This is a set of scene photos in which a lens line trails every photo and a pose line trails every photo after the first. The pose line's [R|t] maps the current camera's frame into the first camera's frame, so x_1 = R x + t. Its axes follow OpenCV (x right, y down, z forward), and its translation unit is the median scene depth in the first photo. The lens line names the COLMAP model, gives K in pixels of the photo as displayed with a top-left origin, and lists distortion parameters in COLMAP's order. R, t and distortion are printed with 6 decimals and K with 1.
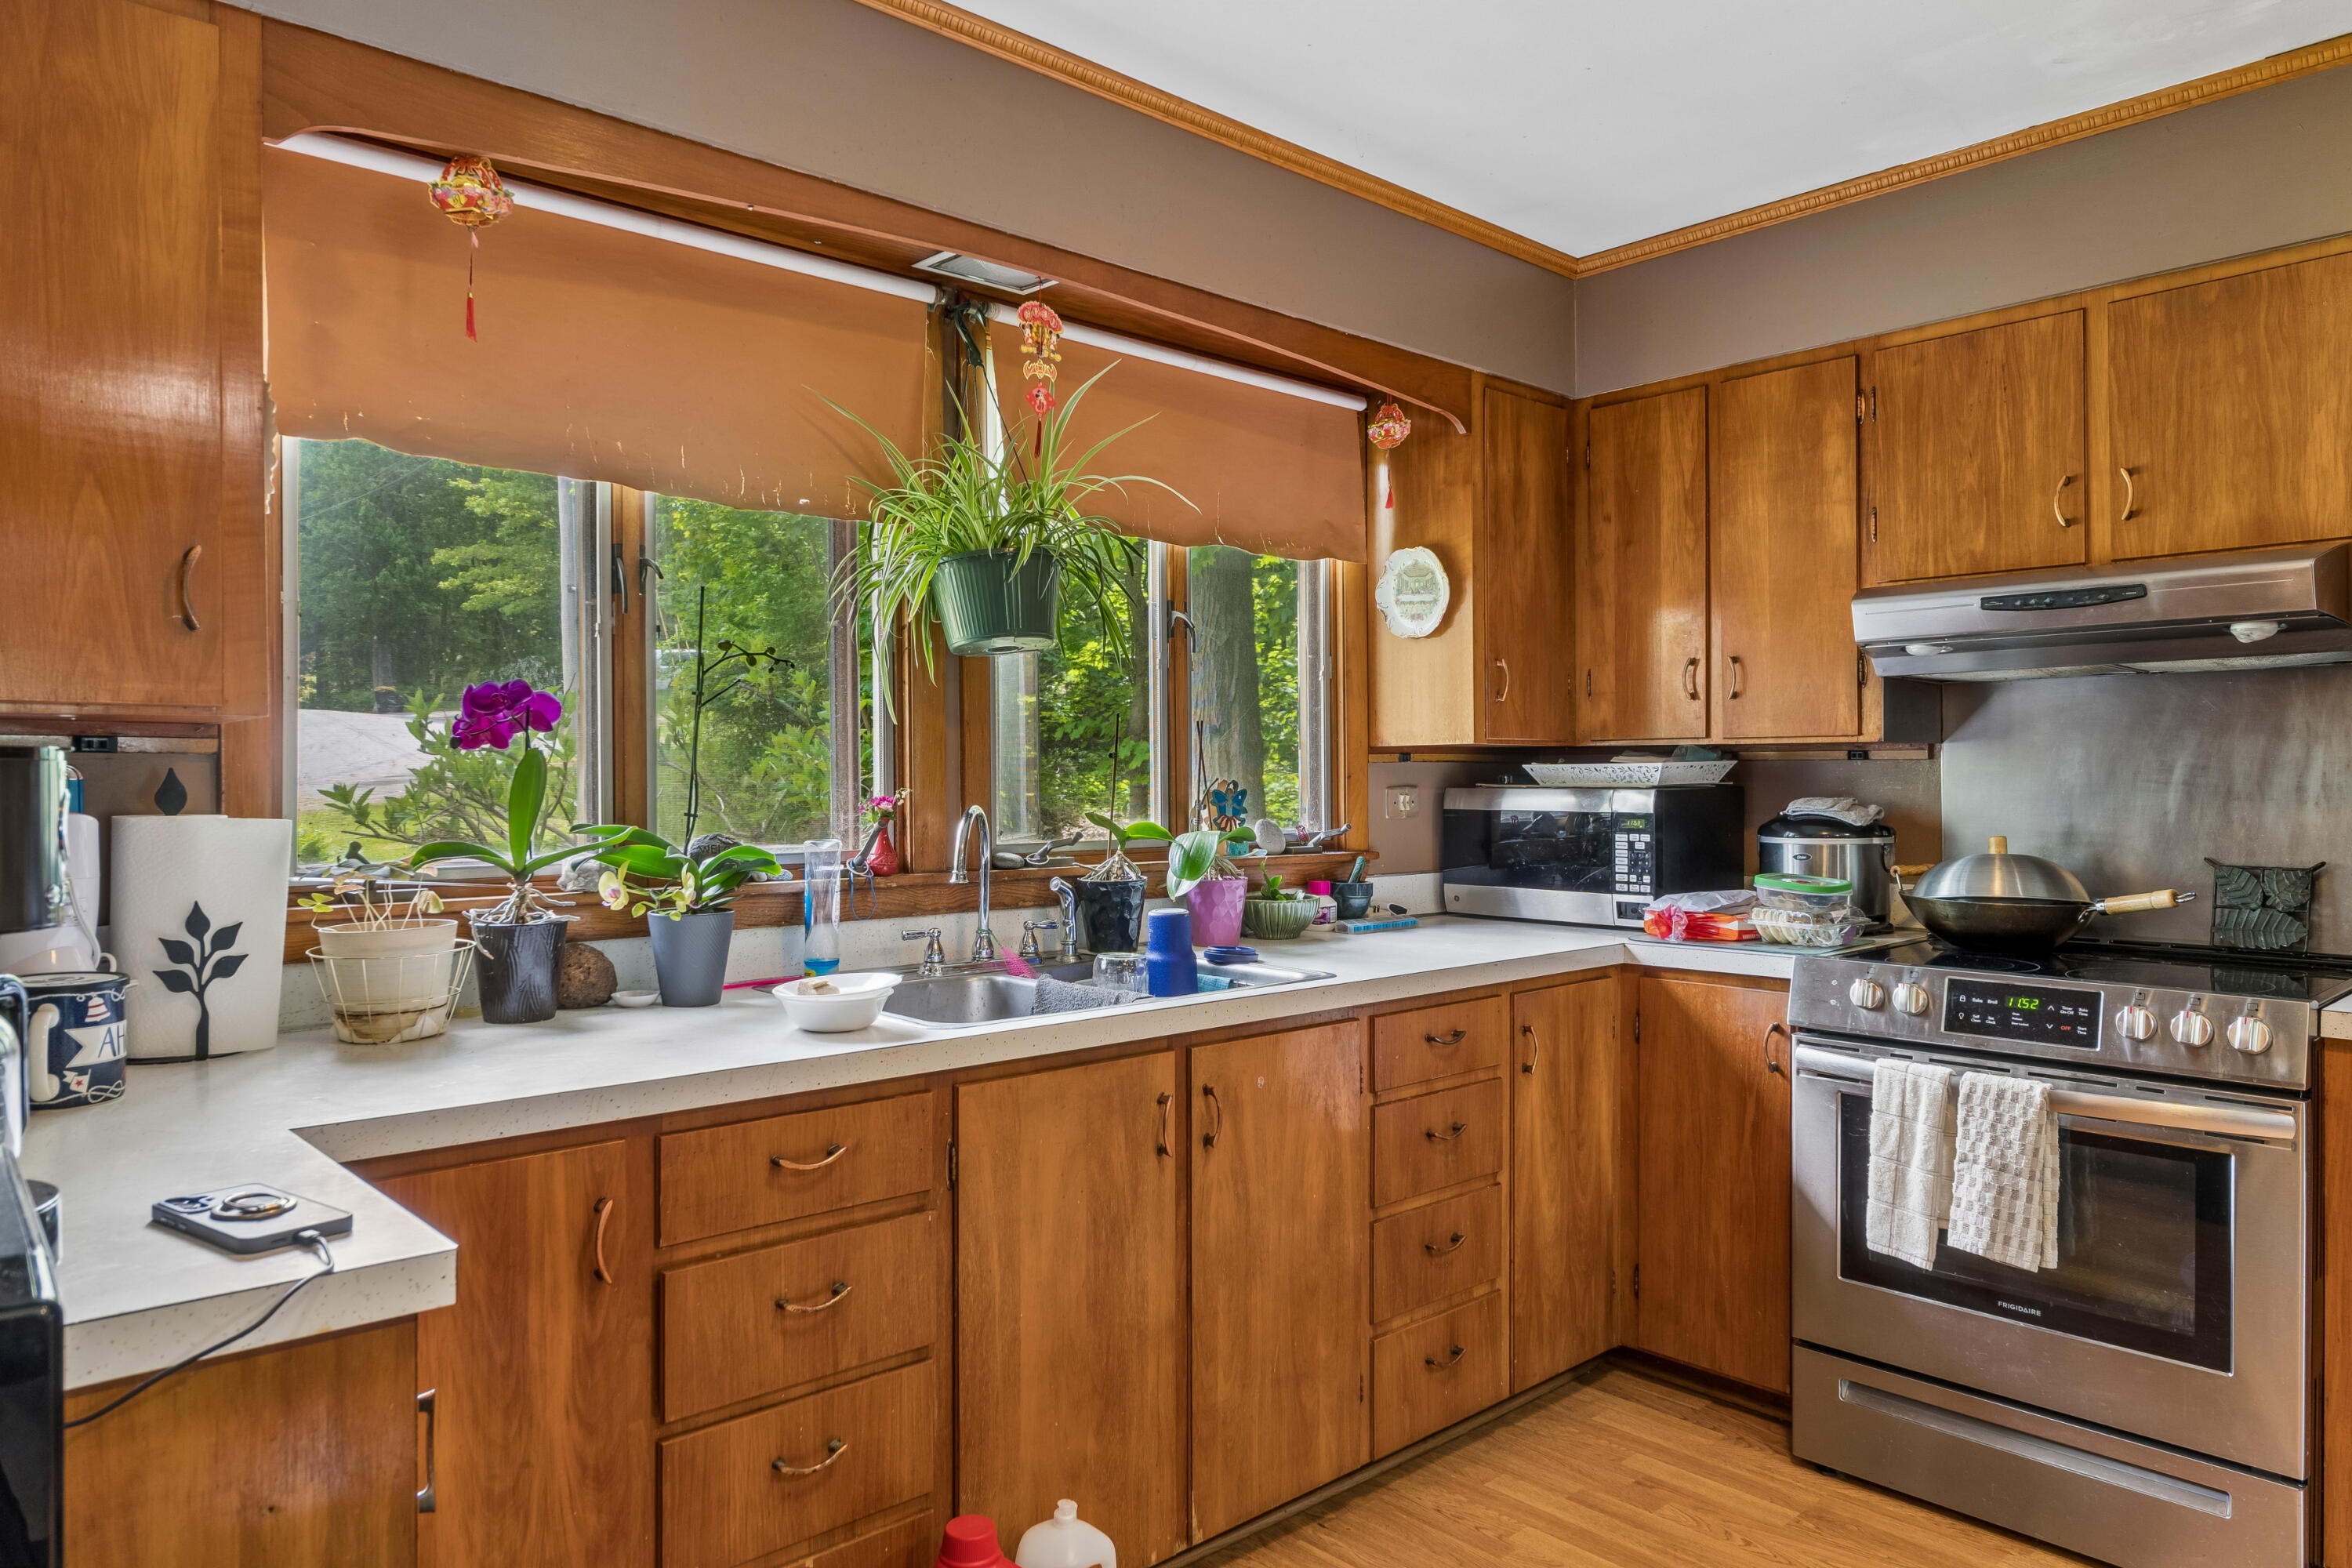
lens RADIAL K [[1513.1, 0, 1164.1], [0, 1513.1, 780.4], [0, 0, 1]] dist [-0.003605, 0.003989]
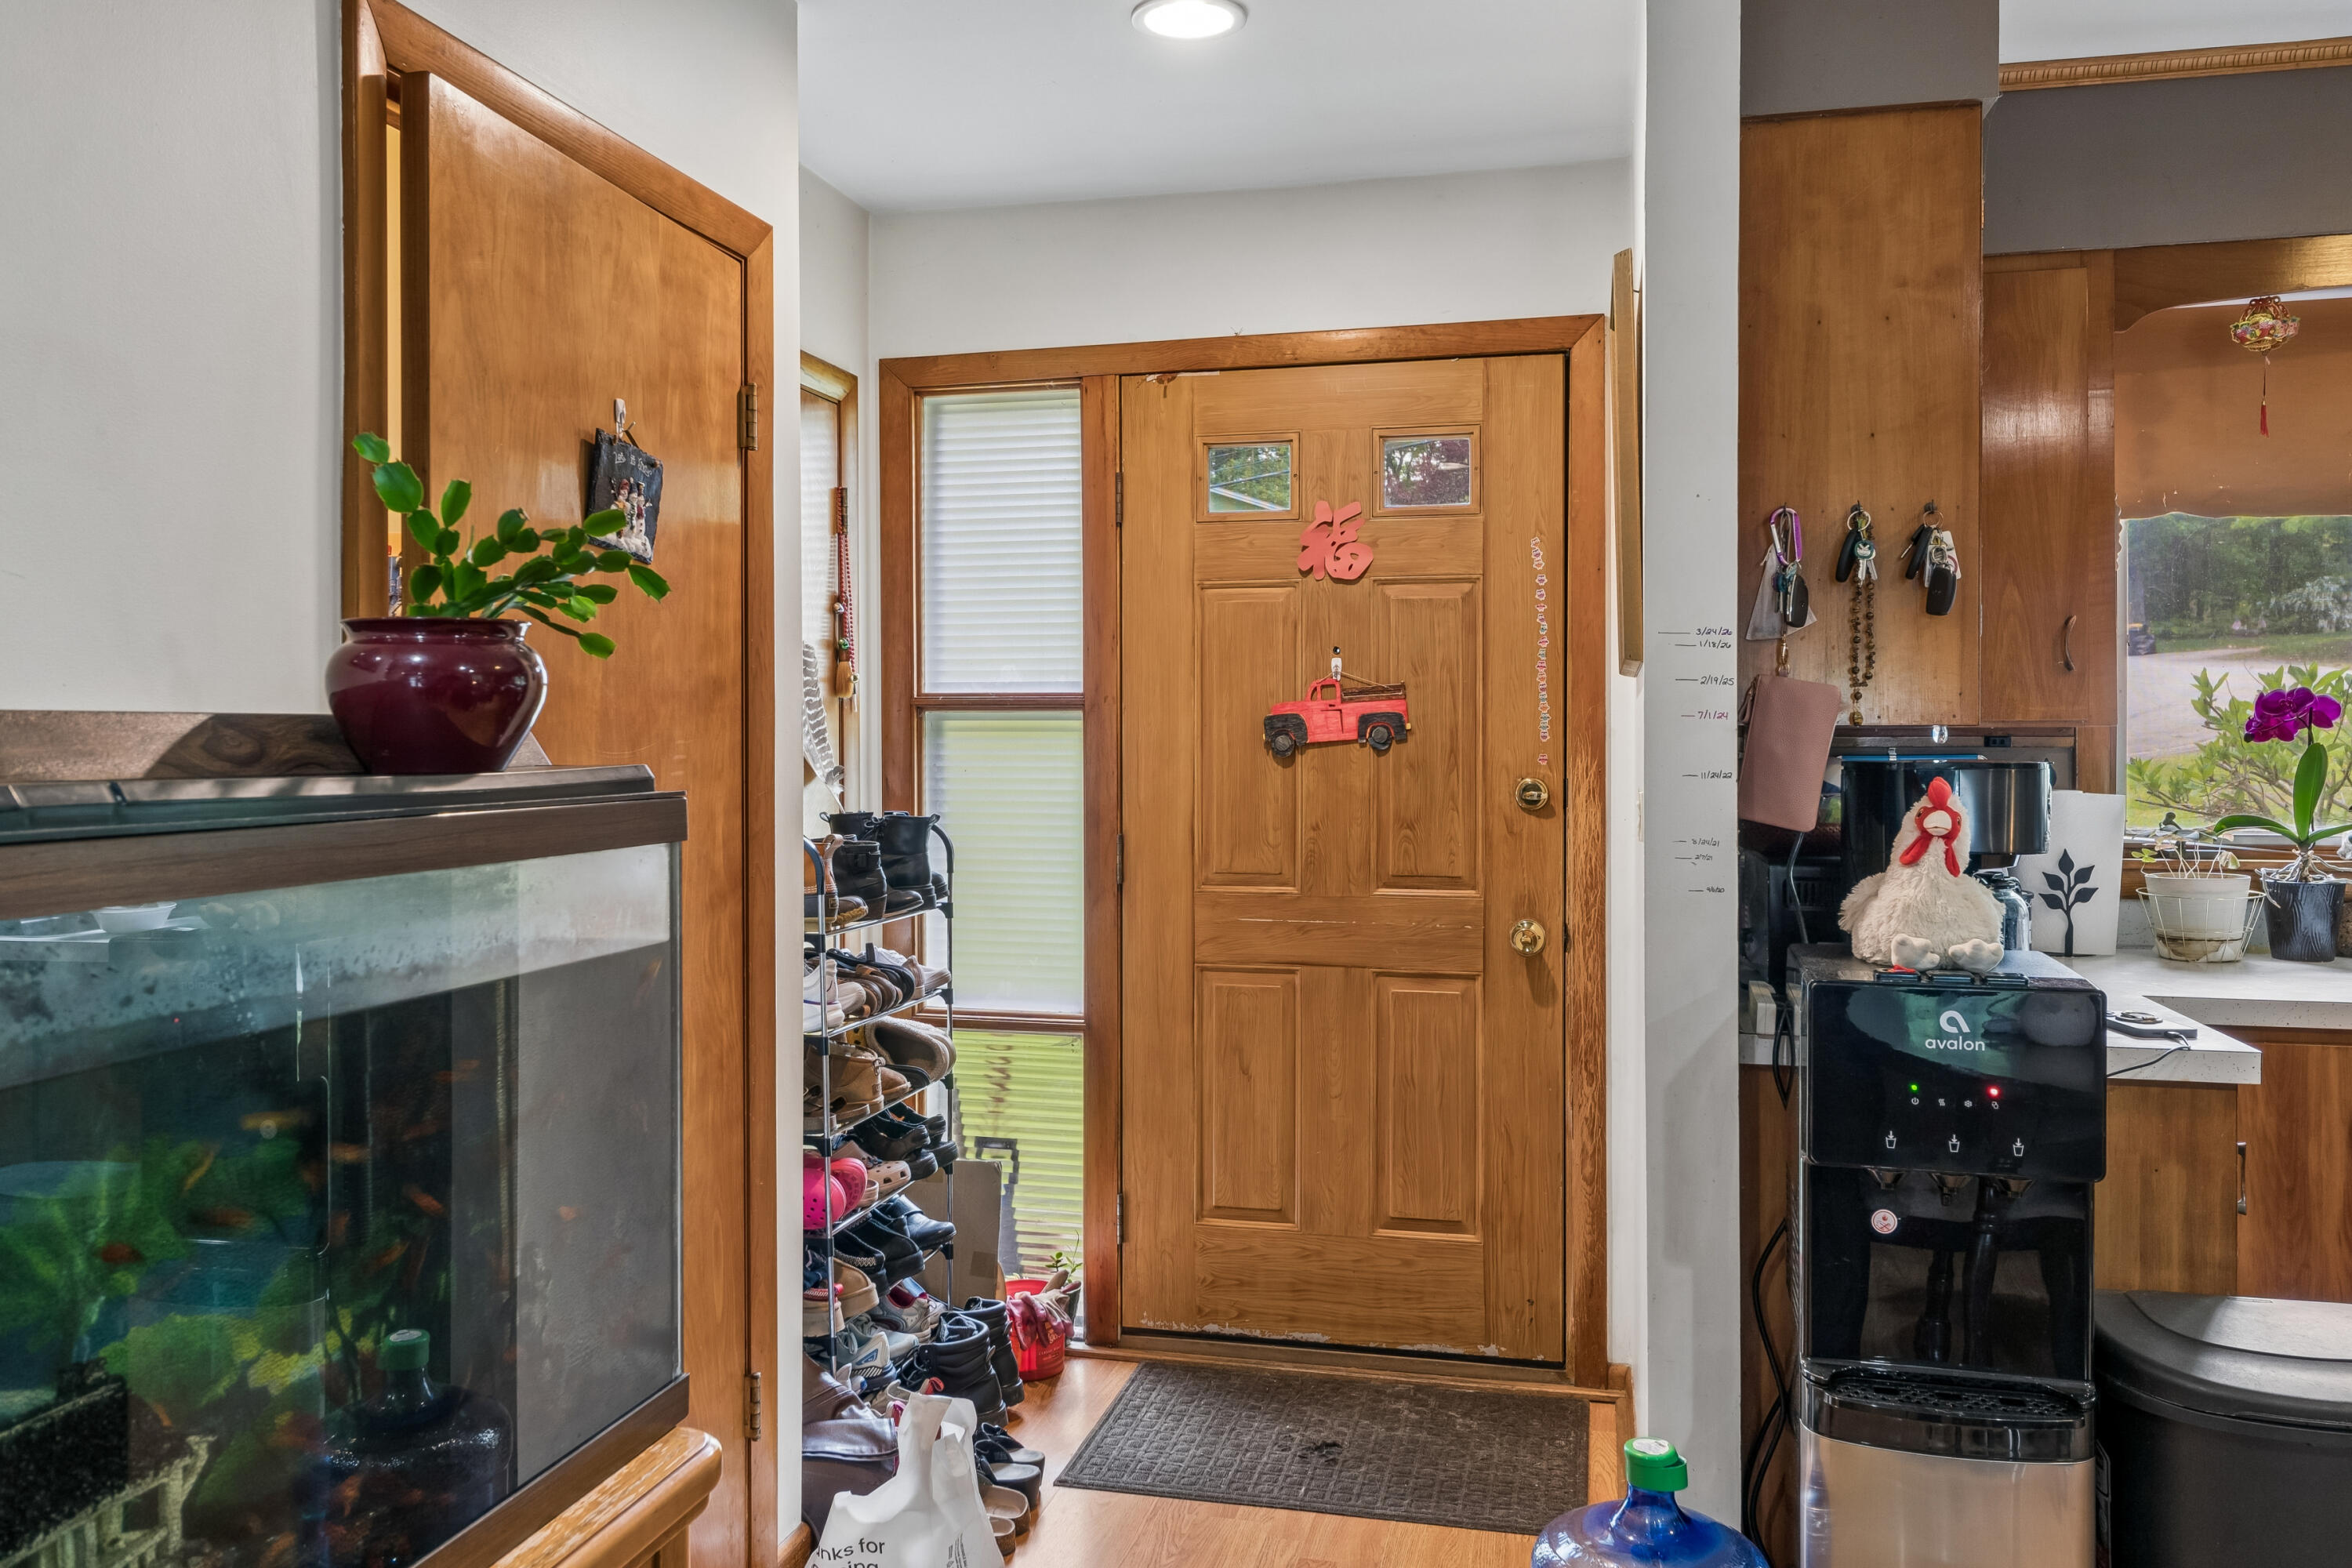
lens RADIAL K [[1782.9, 0, 1169.0], [0, 1782.9, 741.8], [0, 0, 1]] dist [-0.004886, 0.002033]
pose [[0.563618, 0.003877, -0.826027, 0.204150], [-0.000032, 0.999989, 0.004671, -0.022191], [0.826036, -0.002606, 0.563612, -0.473351]]
